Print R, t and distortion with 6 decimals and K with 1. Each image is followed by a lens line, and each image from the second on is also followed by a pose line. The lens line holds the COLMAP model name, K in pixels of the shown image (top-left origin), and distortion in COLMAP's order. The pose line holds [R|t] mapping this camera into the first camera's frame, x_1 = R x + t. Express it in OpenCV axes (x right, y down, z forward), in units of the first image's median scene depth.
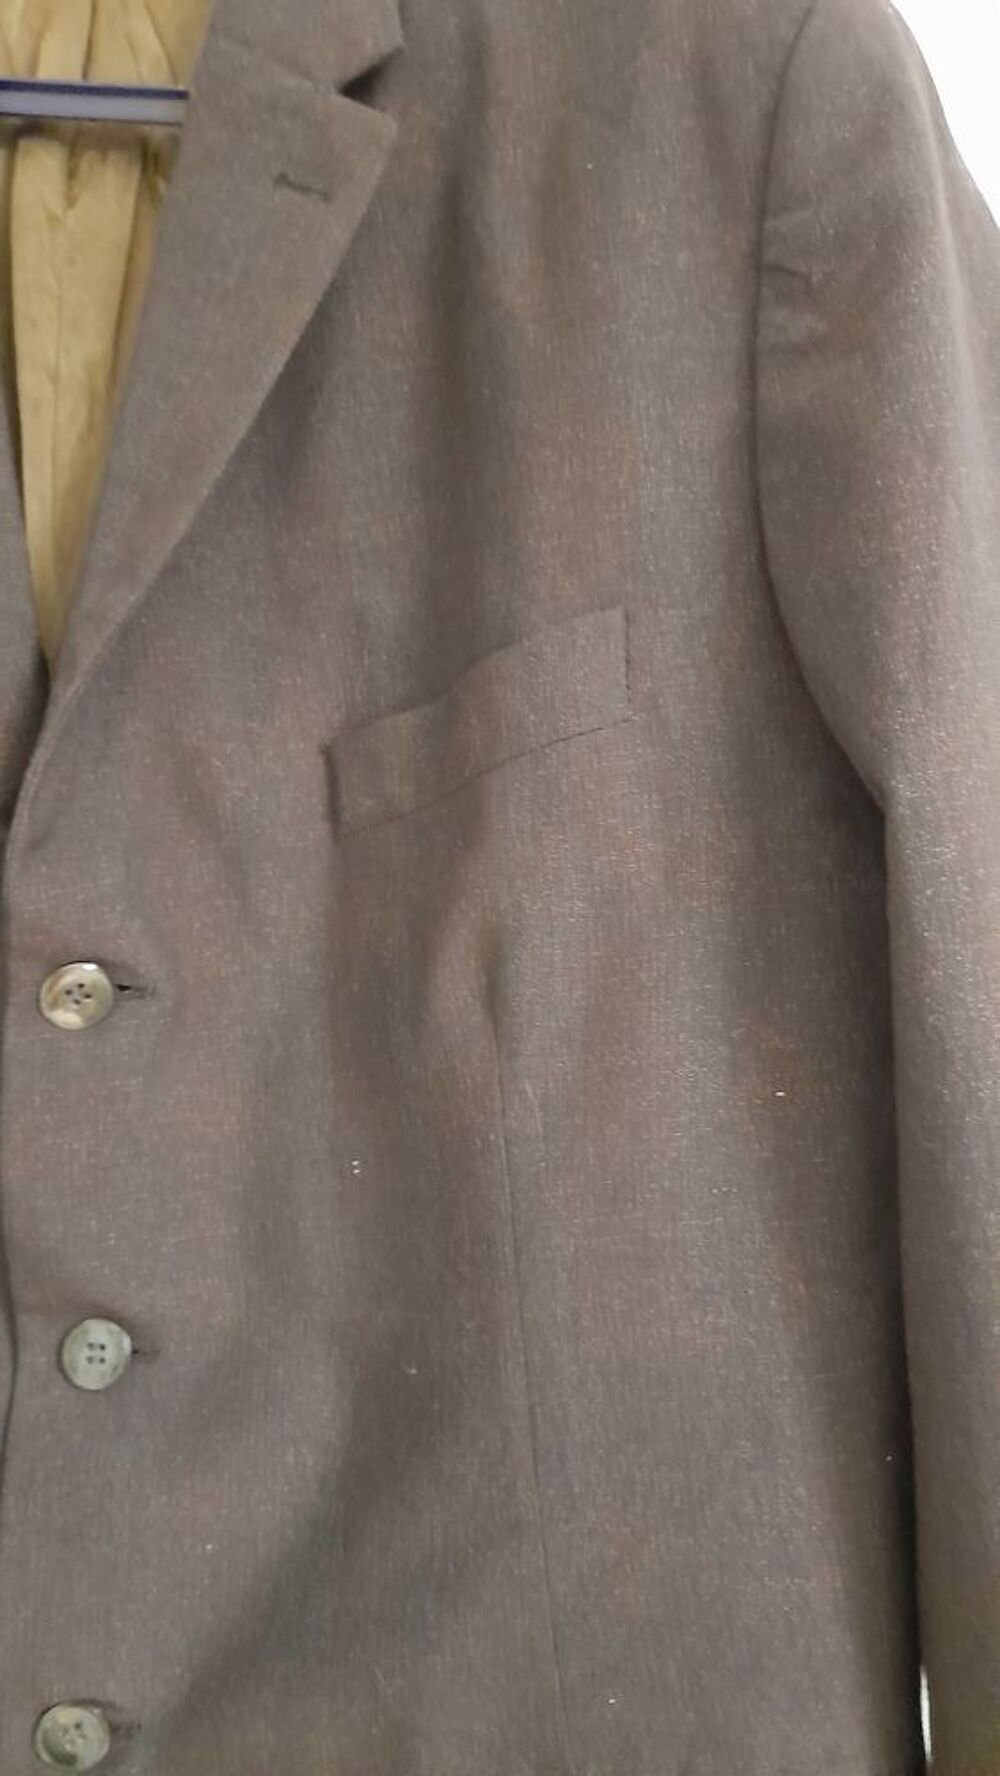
lens RADIAL K [[1317.3, 0, 507.0], [0, 1317.3, 939.3], [0, 0, 1]] dist [0.045067, -0.060505]
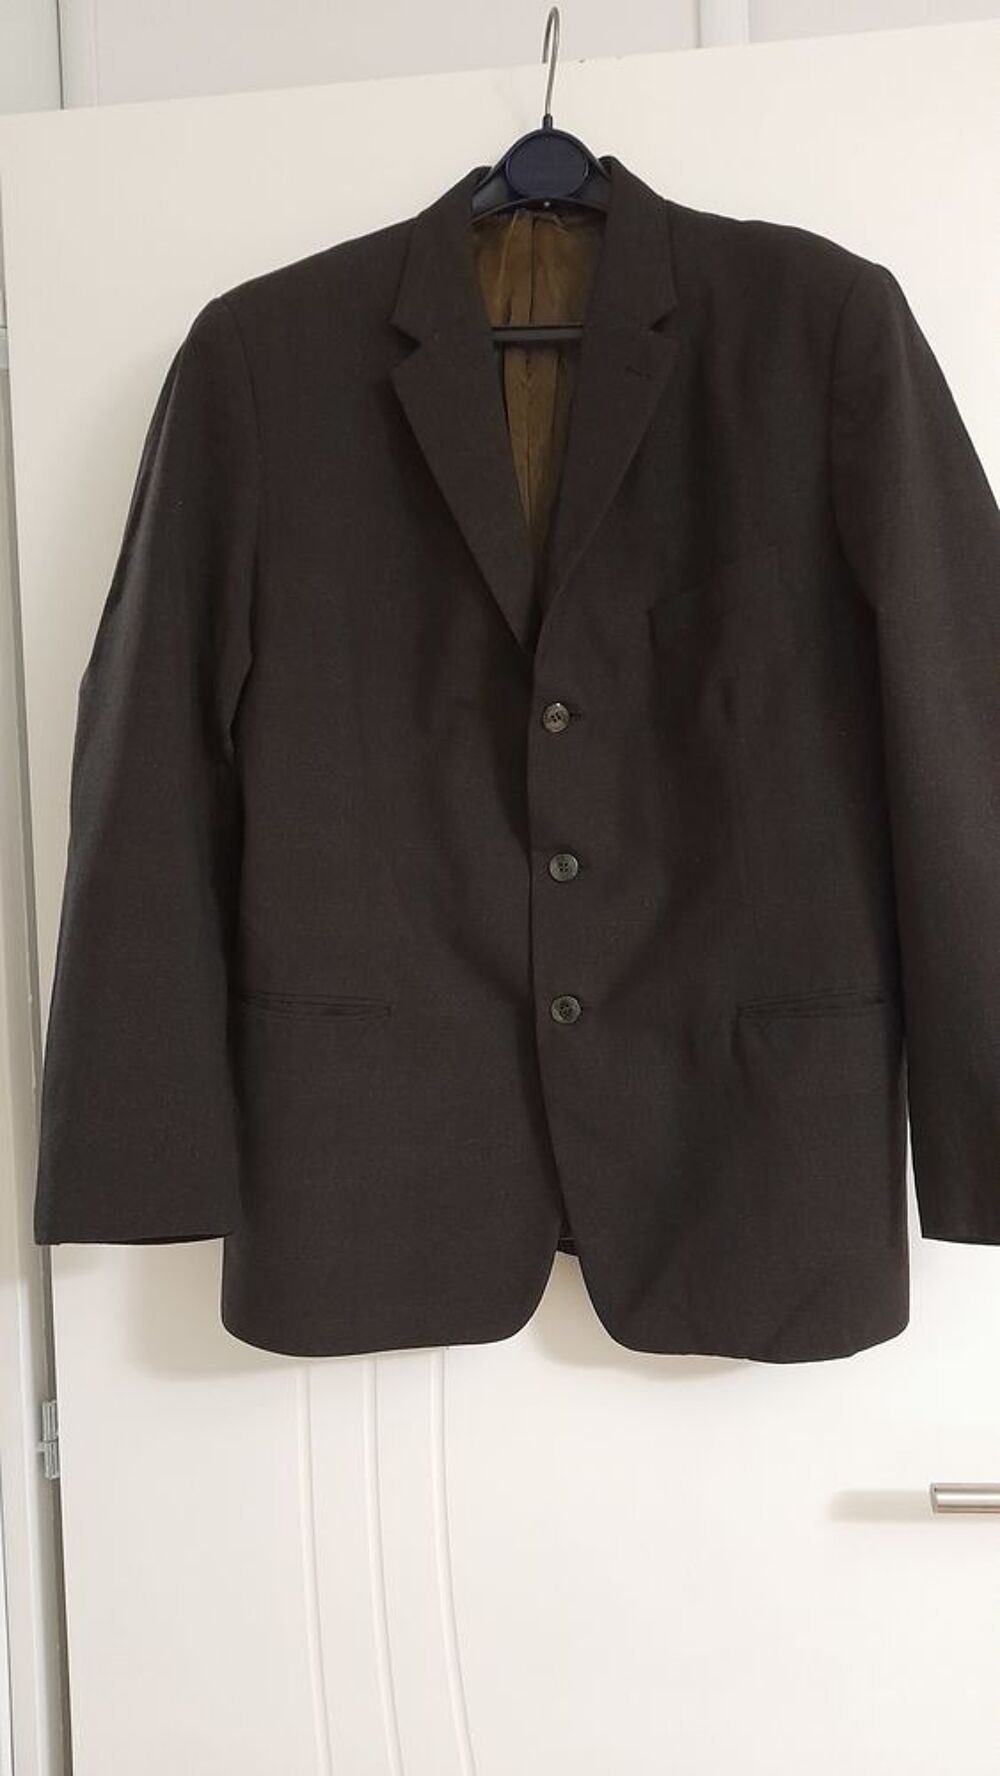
lens RADIAL K [[1317.3, 0, 507.0], [0, 1317.3, 939.3], [0, 0, 1]] dist [0.045067, -0.060505]
pose [[0.993116, -0.027839, -0.113777, -0.145637], [0.036789, 0.996326, 0.077336, 0.261679], [0.111206, -0.080989, 0.990492, -1.492042]]
